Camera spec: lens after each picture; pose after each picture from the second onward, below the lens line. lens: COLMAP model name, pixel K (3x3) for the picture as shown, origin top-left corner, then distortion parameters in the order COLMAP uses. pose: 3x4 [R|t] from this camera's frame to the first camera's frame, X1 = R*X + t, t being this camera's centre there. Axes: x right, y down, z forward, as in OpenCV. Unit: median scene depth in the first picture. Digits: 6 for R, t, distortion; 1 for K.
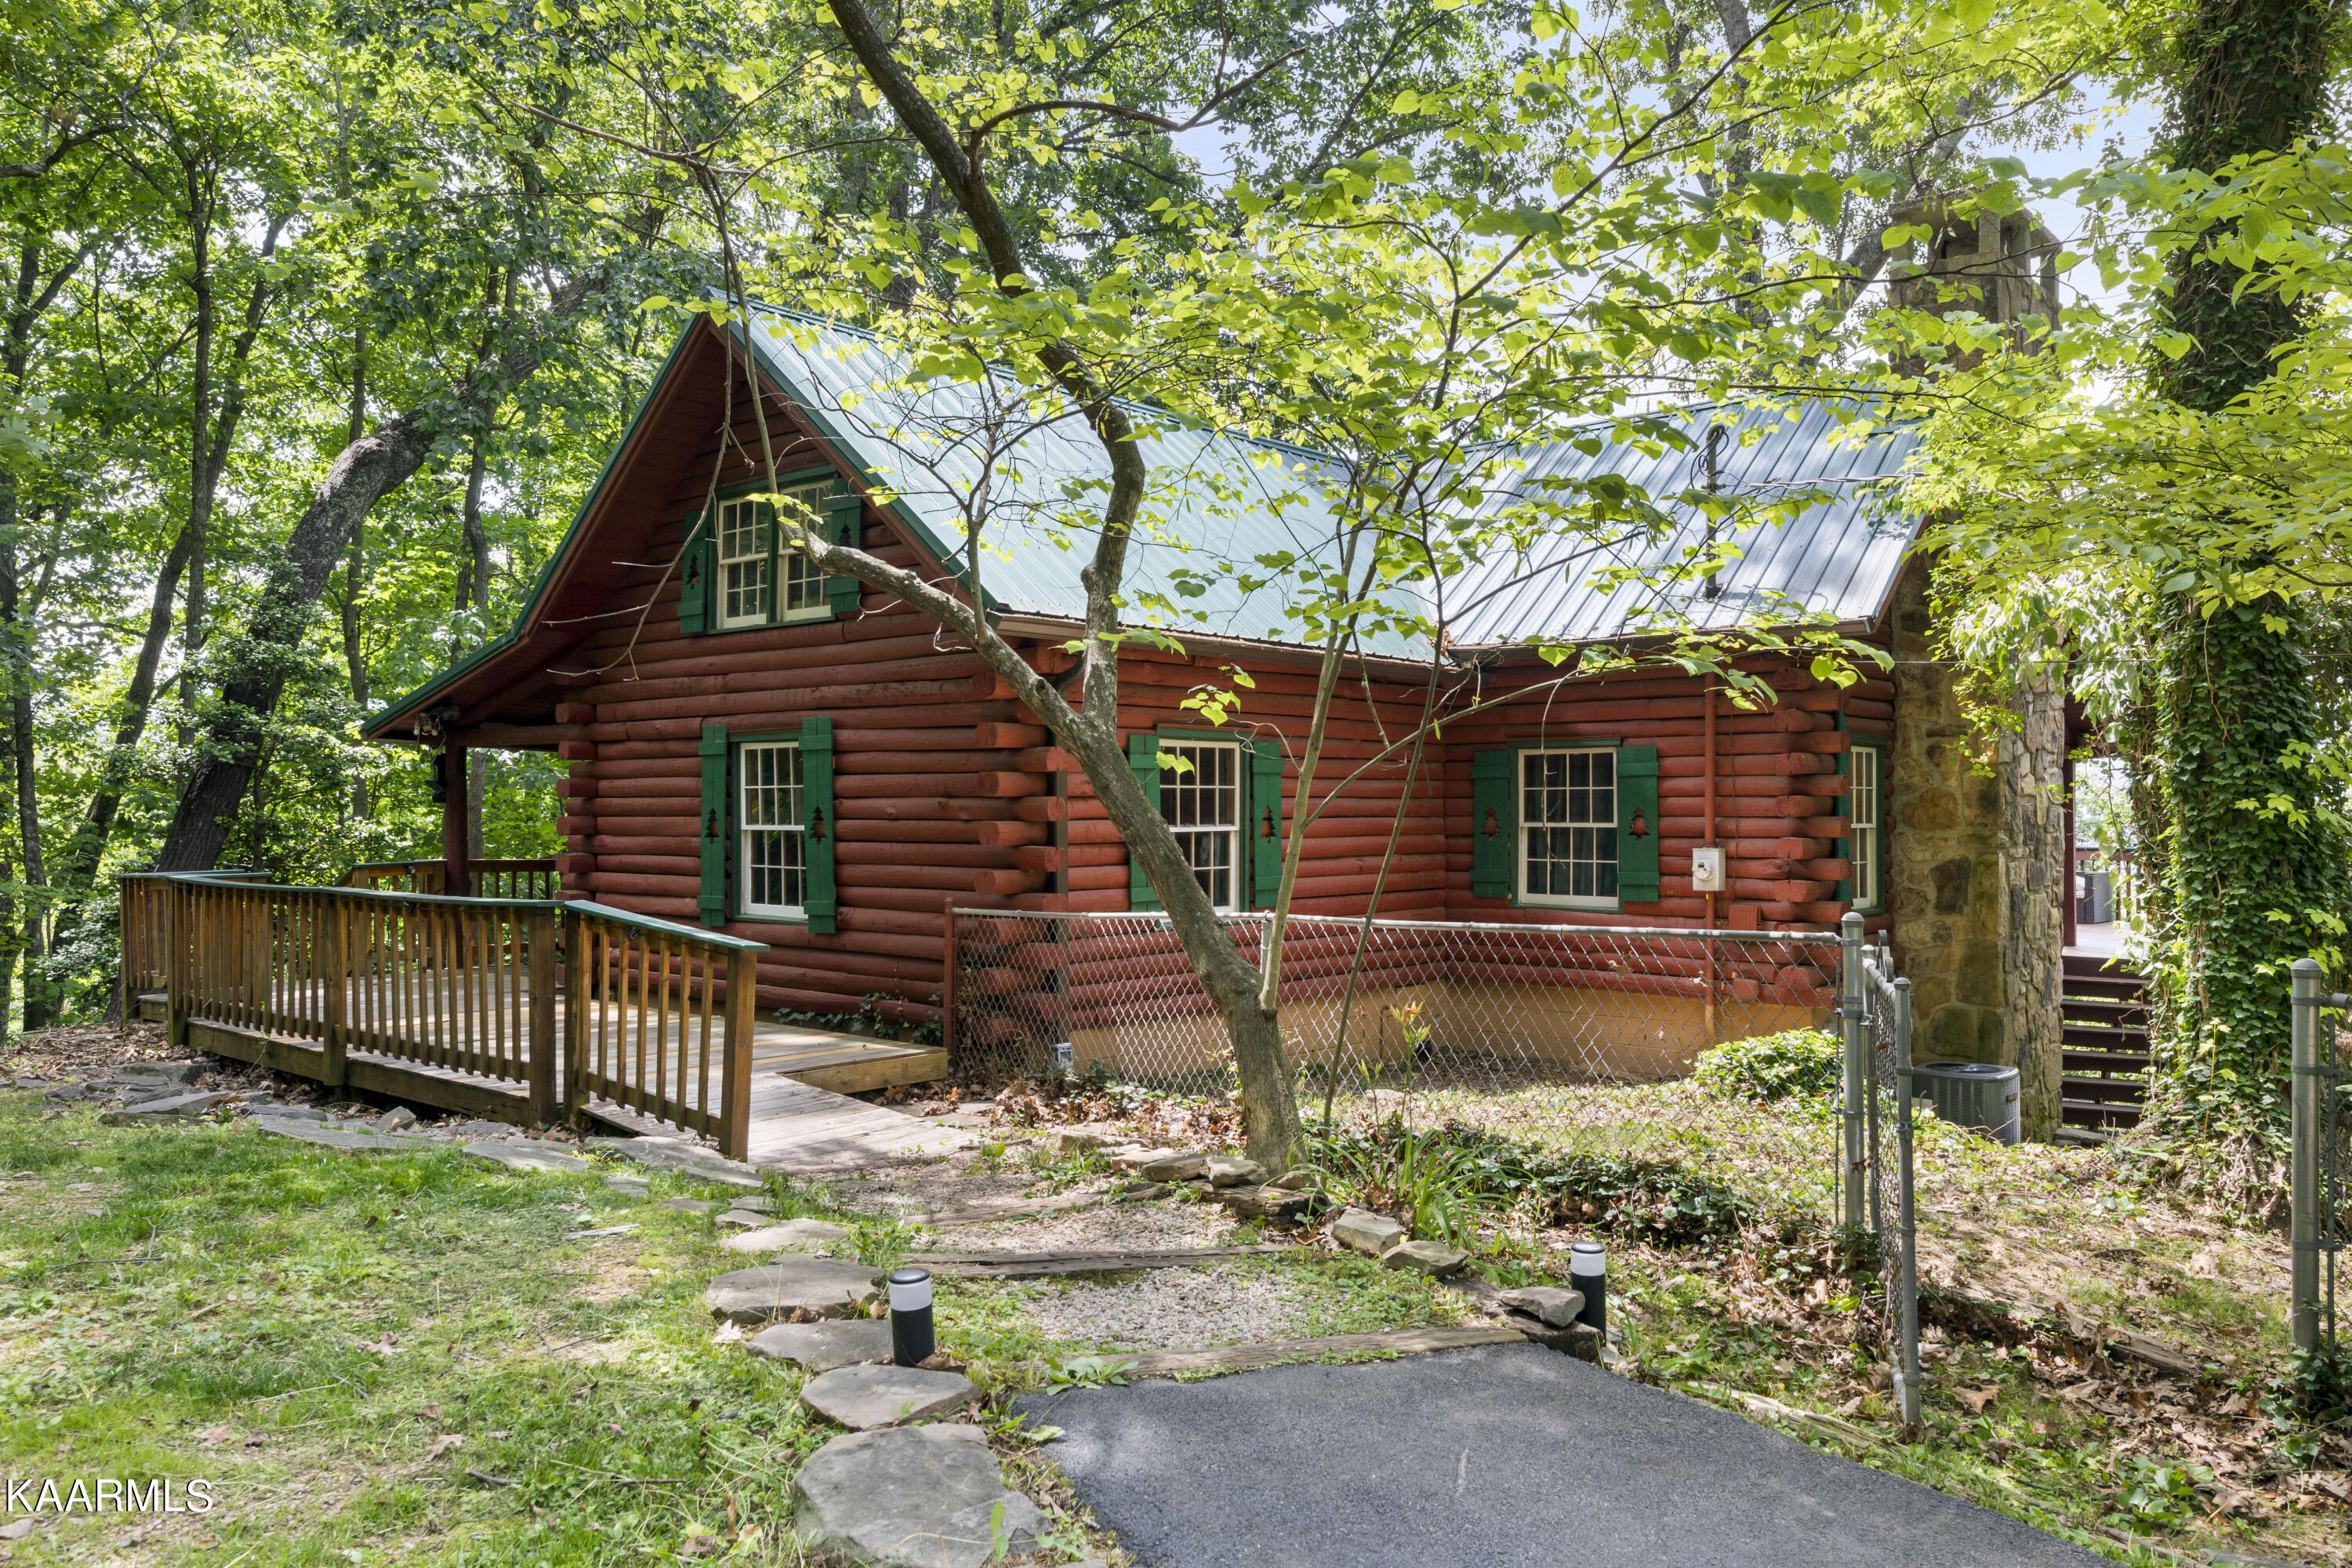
lens RADIAL K [[1526.5, 0, 1176.5], [0, 1526.5, 800.2], [0, 0, 1]] dist [0.013646, -0.000474]
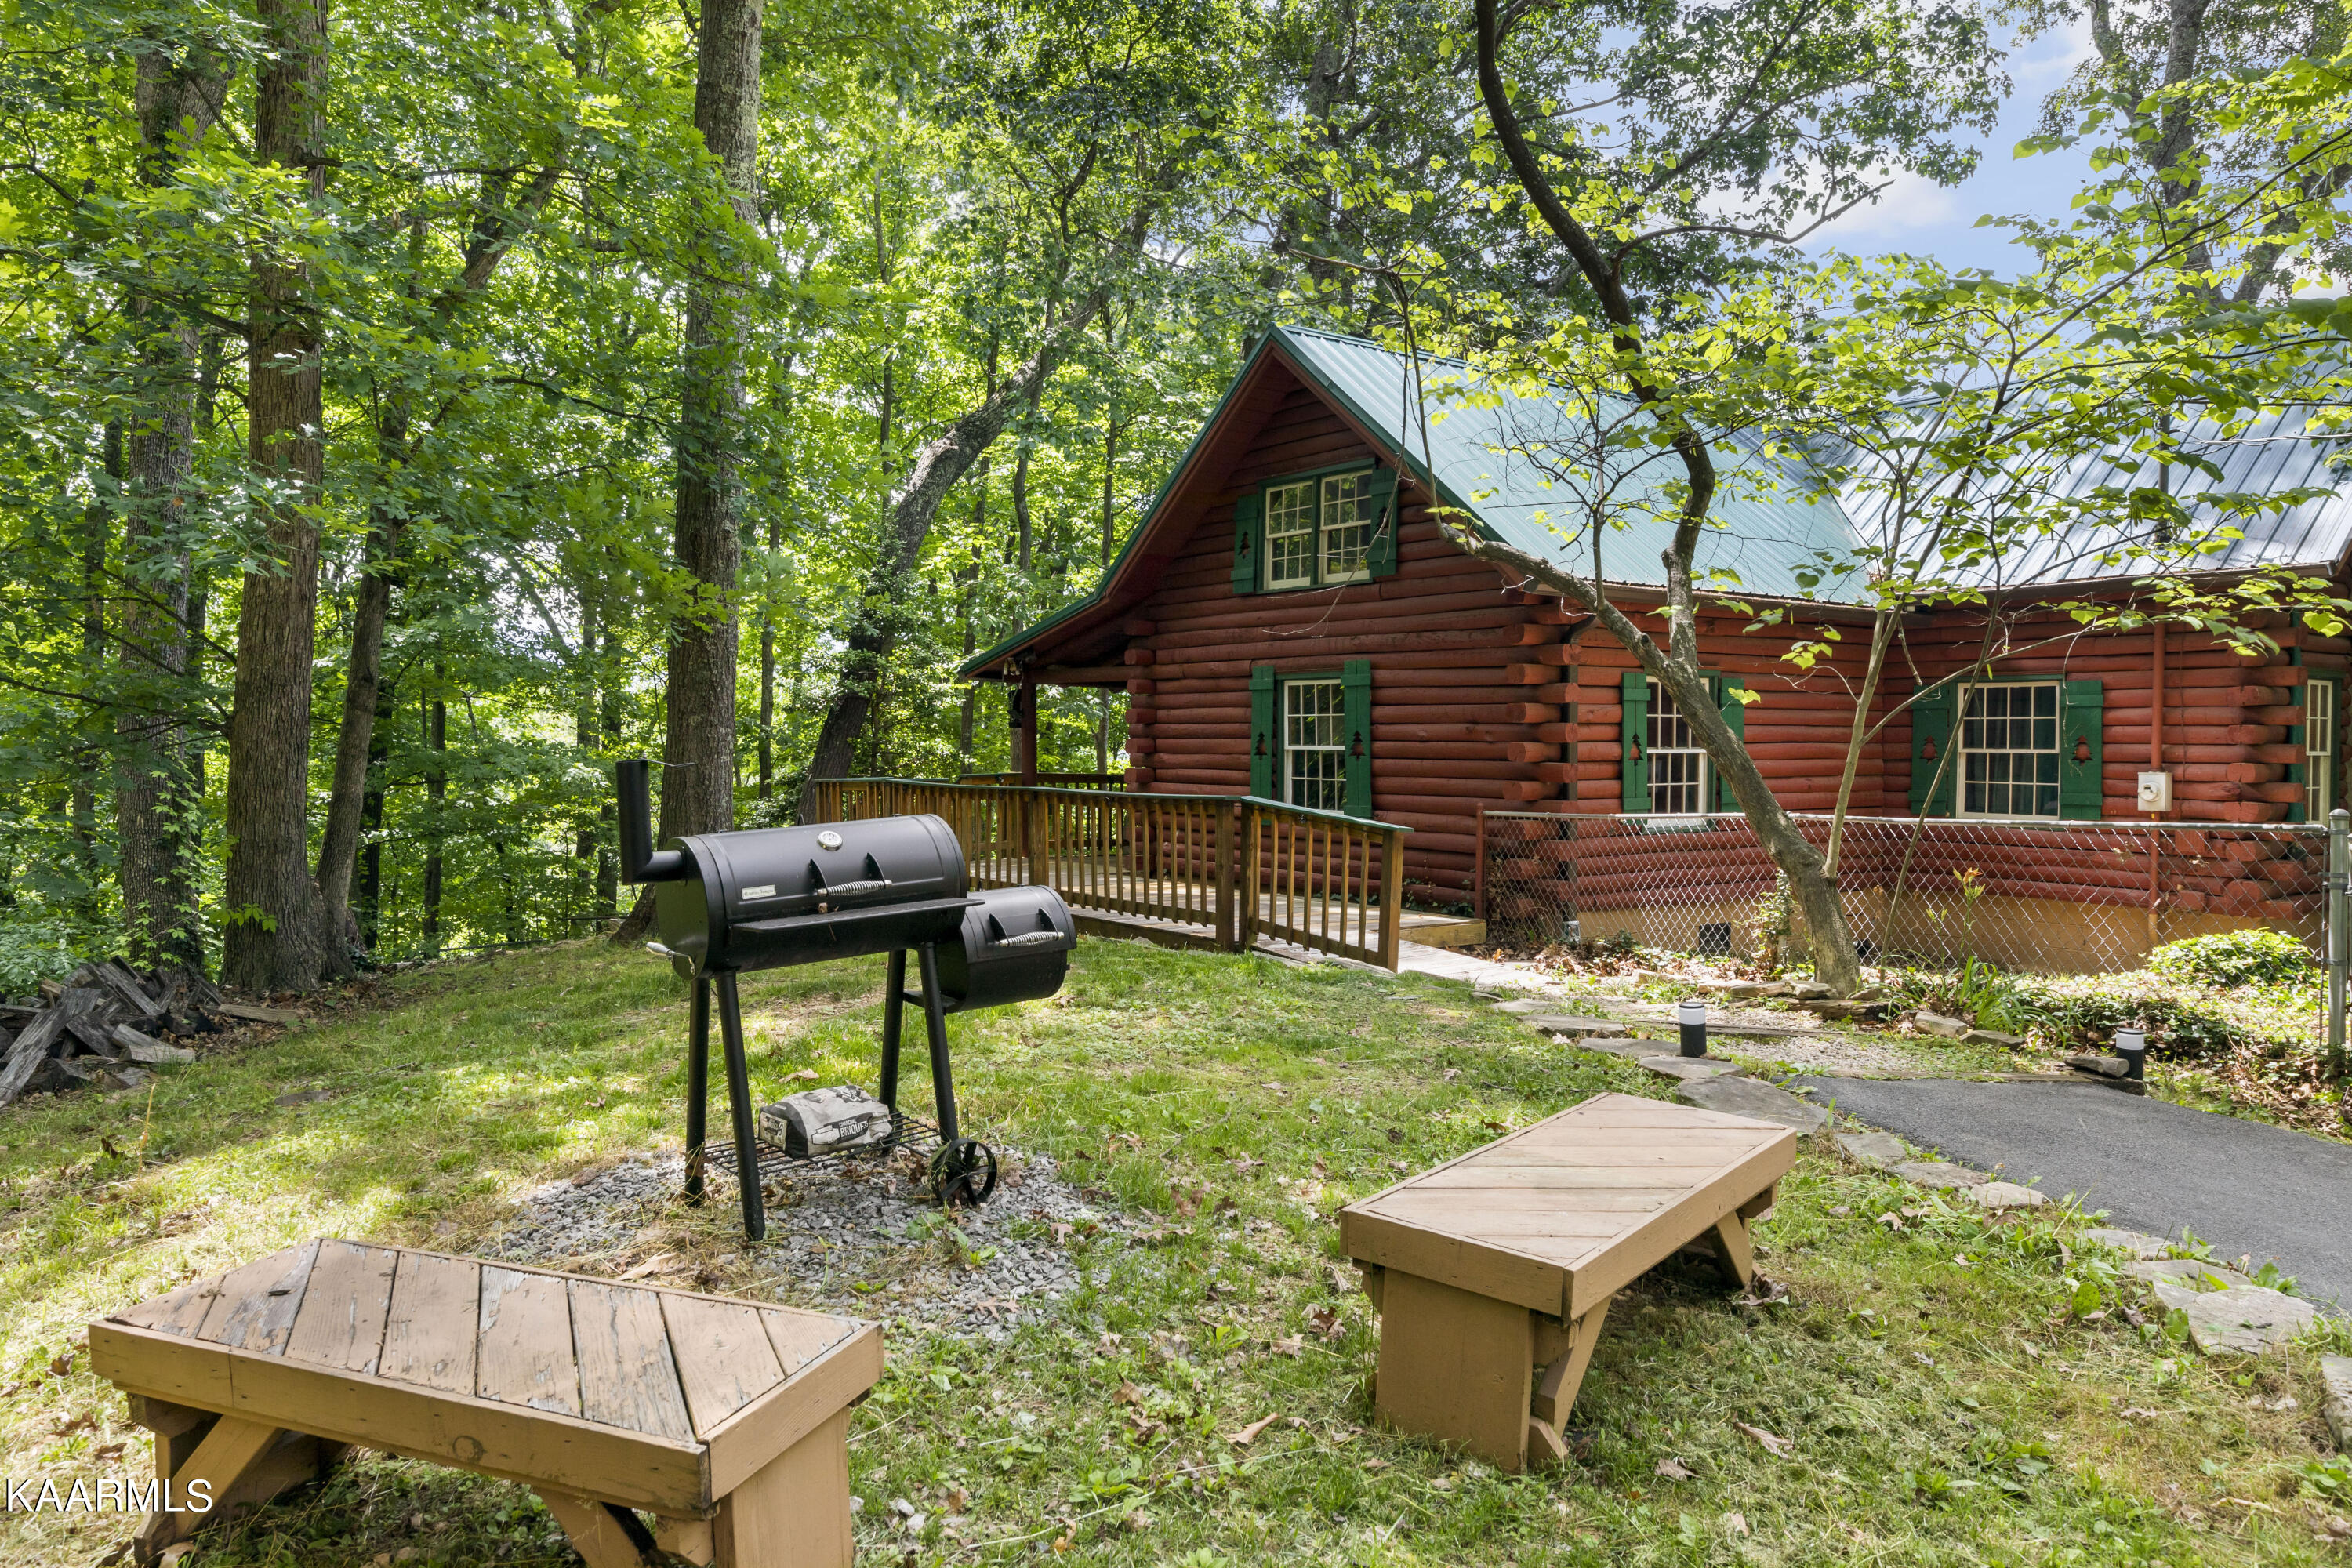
lens RADIAL K [[1446.8, 0, 1165.4], [0, 1446.8, 761.4], [0, 0, 1]] dist [0.003840, 0.003392]
pose [[0.972280, 0.009264, -0.233637, -0.122679], [-0.004362, 0.999760, 0.021489, 0.004975], [0.233780, -0.019874, 0.972086, -0.221461]]
